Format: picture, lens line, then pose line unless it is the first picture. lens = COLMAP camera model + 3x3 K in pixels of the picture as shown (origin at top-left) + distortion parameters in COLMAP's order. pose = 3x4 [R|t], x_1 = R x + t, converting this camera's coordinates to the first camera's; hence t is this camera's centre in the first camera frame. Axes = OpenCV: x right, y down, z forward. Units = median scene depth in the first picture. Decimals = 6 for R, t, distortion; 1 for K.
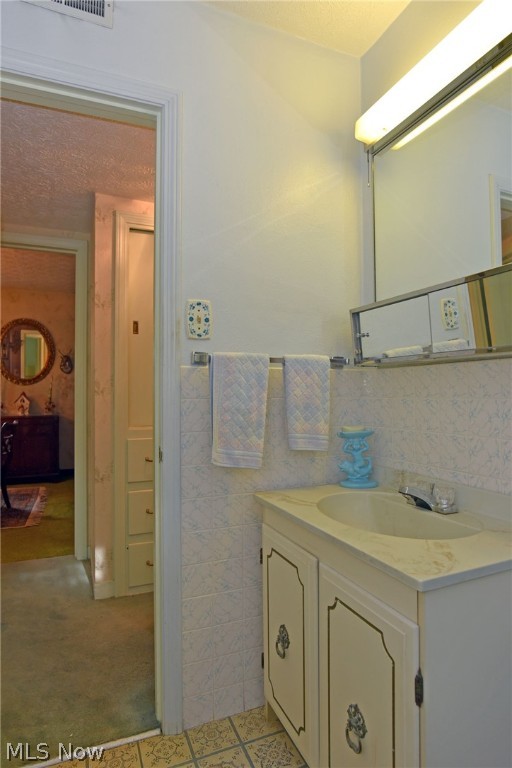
lens RADIAL K [[440.7, 0, 253.2], [0, 440.7, 383.4], [0, 0, 1]] dist [-0.028143, 0.007457]
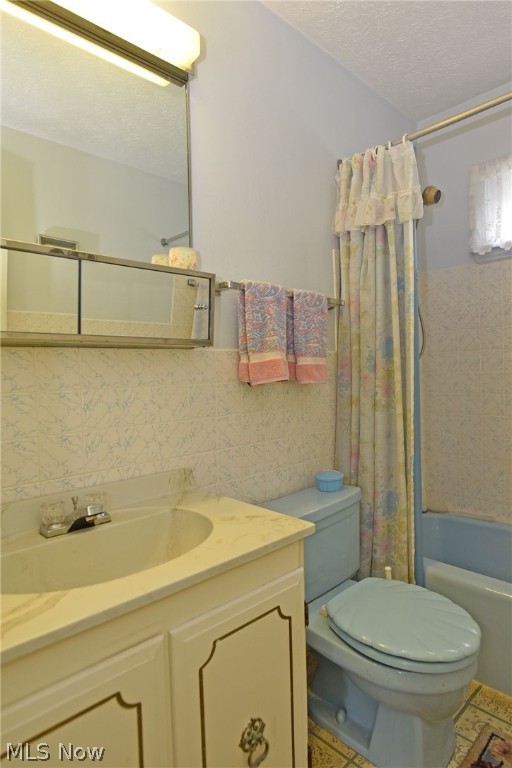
lens RADIAL K [[440.7, 0, 255.7], [0, 440.7, 389.1], [0, 0, 1]] dist [-0.028143, 0.007457]
pose [[-0.334795, -0.016568, 0.942145, -0.583929], [0.013520, 0.999658, 0.022384, 0.023305], [-0.942194, 0.020232, -0.334457, 1.224426]]
